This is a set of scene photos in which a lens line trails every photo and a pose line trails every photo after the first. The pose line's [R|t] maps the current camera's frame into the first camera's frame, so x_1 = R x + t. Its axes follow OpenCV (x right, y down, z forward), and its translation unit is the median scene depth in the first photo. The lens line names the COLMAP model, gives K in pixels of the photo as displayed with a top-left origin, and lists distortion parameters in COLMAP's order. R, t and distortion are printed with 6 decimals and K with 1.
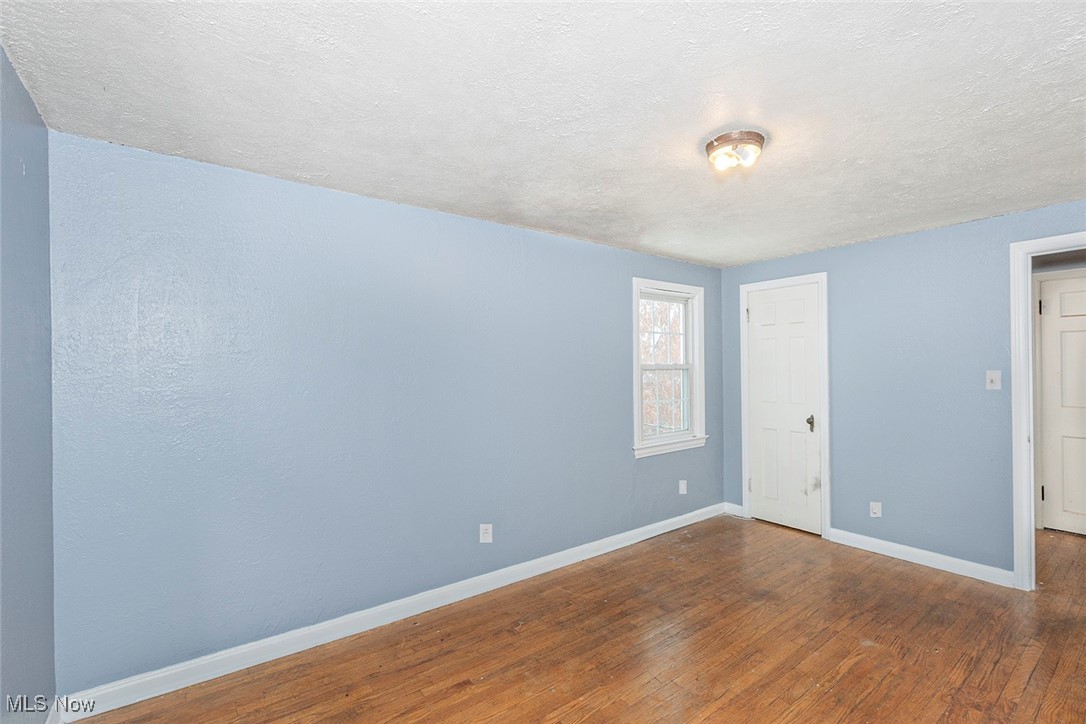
lens RADIAL K [[501.4, 0, 541.2], [0, 501.4, 375.2], [0, 0, 1]] dist [-0.001638, -0.000453]
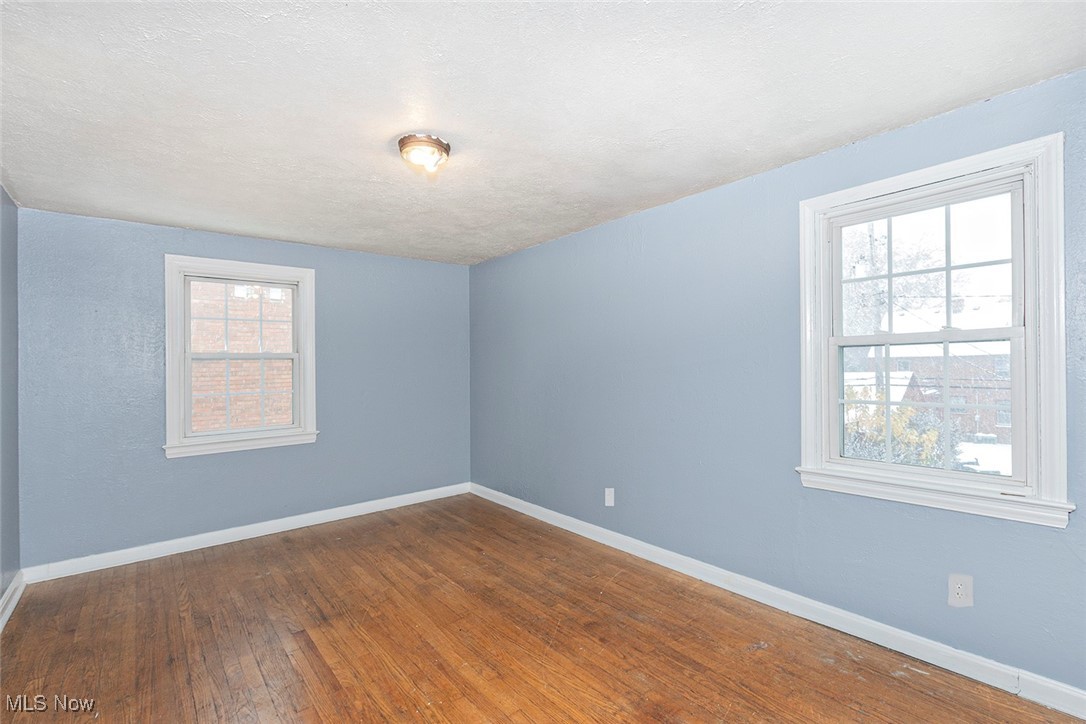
lens RADIAL K [[485.5, 0, 573.6], [0, 485.5, 356.7], [0, 0, 1]] dist [-0.000549, -0.000164]
pose [[0.064076, -0.010546, -0.997889, 1.061841], [0.002354, 0.999943, -0.010417, 0.004986], [0.997942, -0.001681, 0.064098, 0.885176]]
